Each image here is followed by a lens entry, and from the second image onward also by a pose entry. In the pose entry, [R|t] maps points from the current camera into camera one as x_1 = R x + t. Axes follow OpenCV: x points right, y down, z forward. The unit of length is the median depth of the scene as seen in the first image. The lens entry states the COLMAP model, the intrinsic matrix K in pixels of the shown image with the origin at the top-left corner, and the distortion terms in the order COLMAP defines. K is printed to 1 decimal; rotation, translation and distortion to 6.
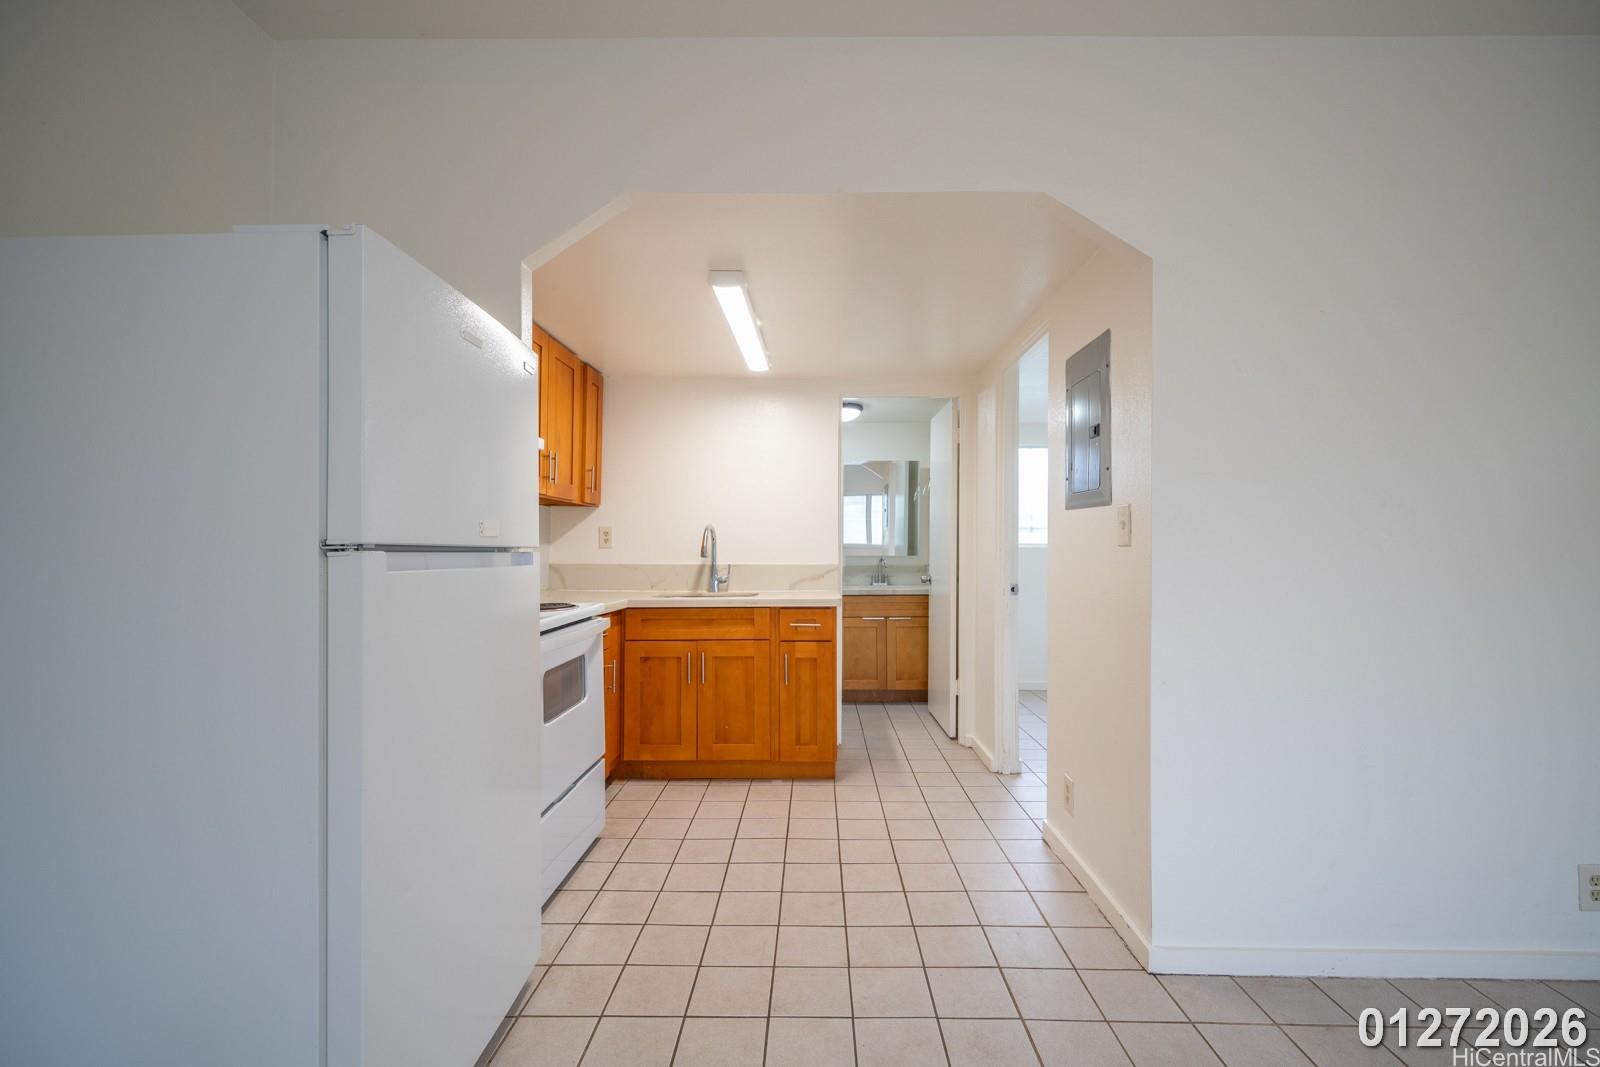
lens RADIAL K [[706.4, 0, 803.4], [0, 706.4, 543.6], [0, 0, 1]] dist [0.001160, 0.000293]
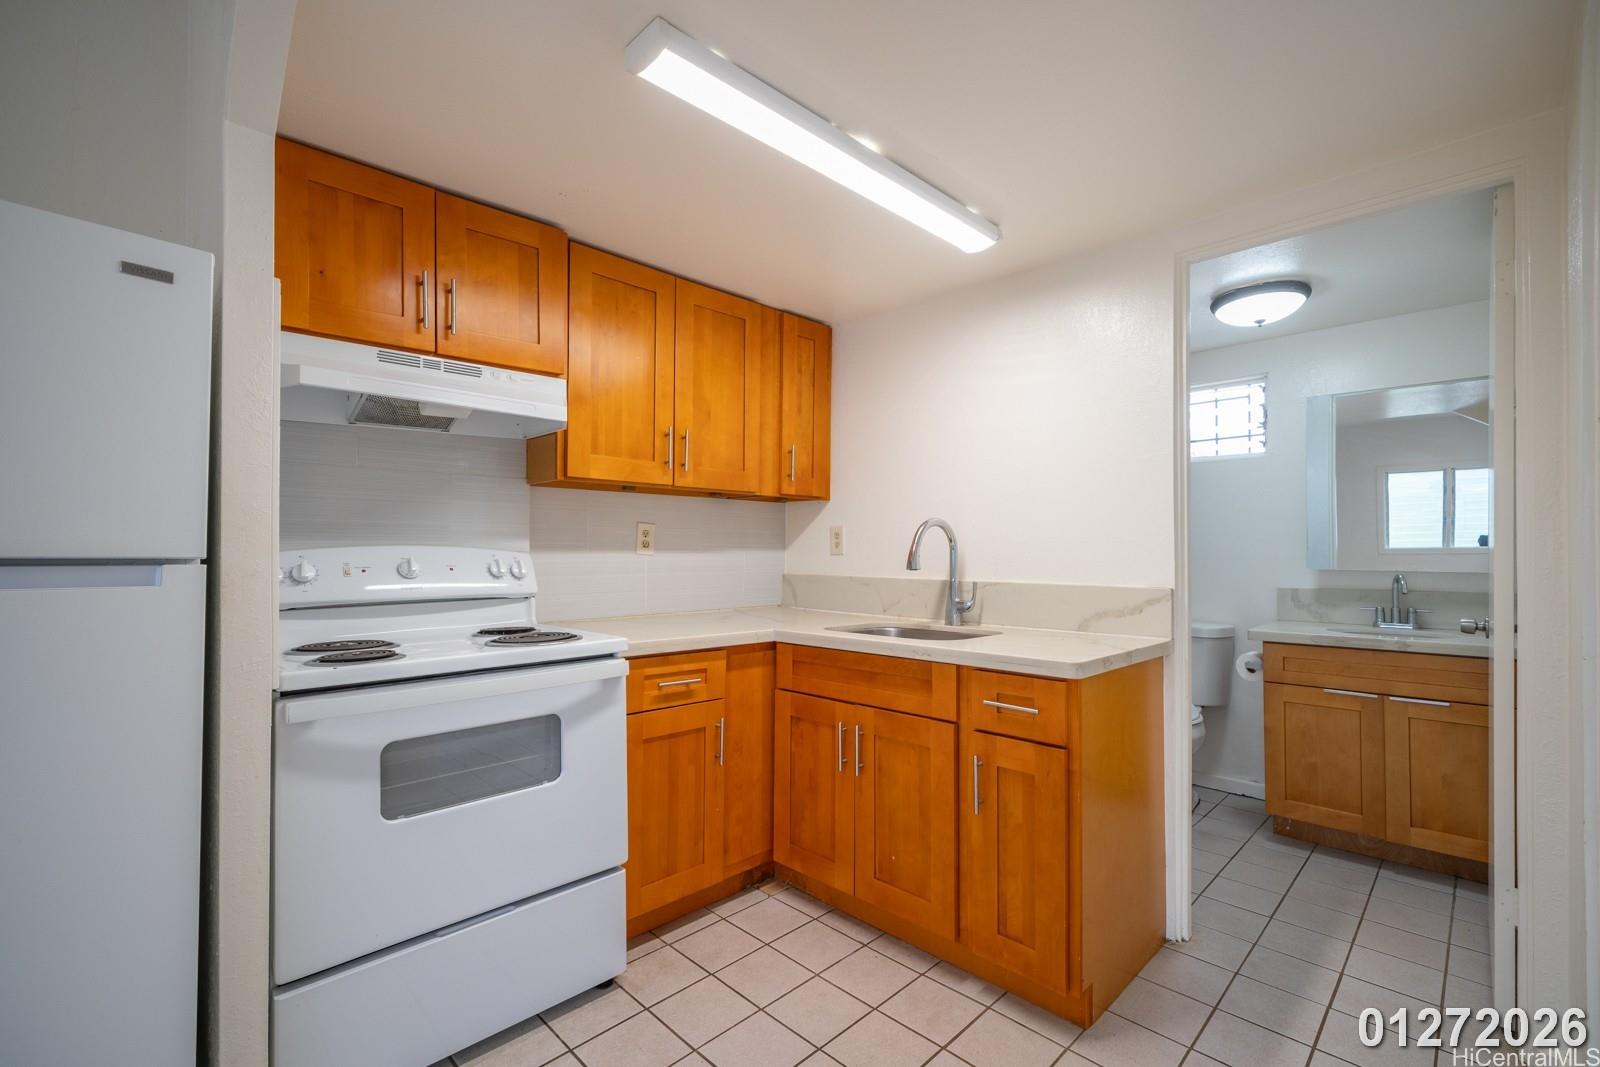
lens RADIAL K [[691.1, 0, 795.4], [0, 691.1, 543.0], [0, 0, 1]] dist [-0.000638, -0.000063]
pose [[0.714987, -0.007244, -0.699100, 0.208357], [0.002157, 0.999964, -0.008155, -0.000234], [0.699134, 0.004322, 0.714977, 0.456305]]
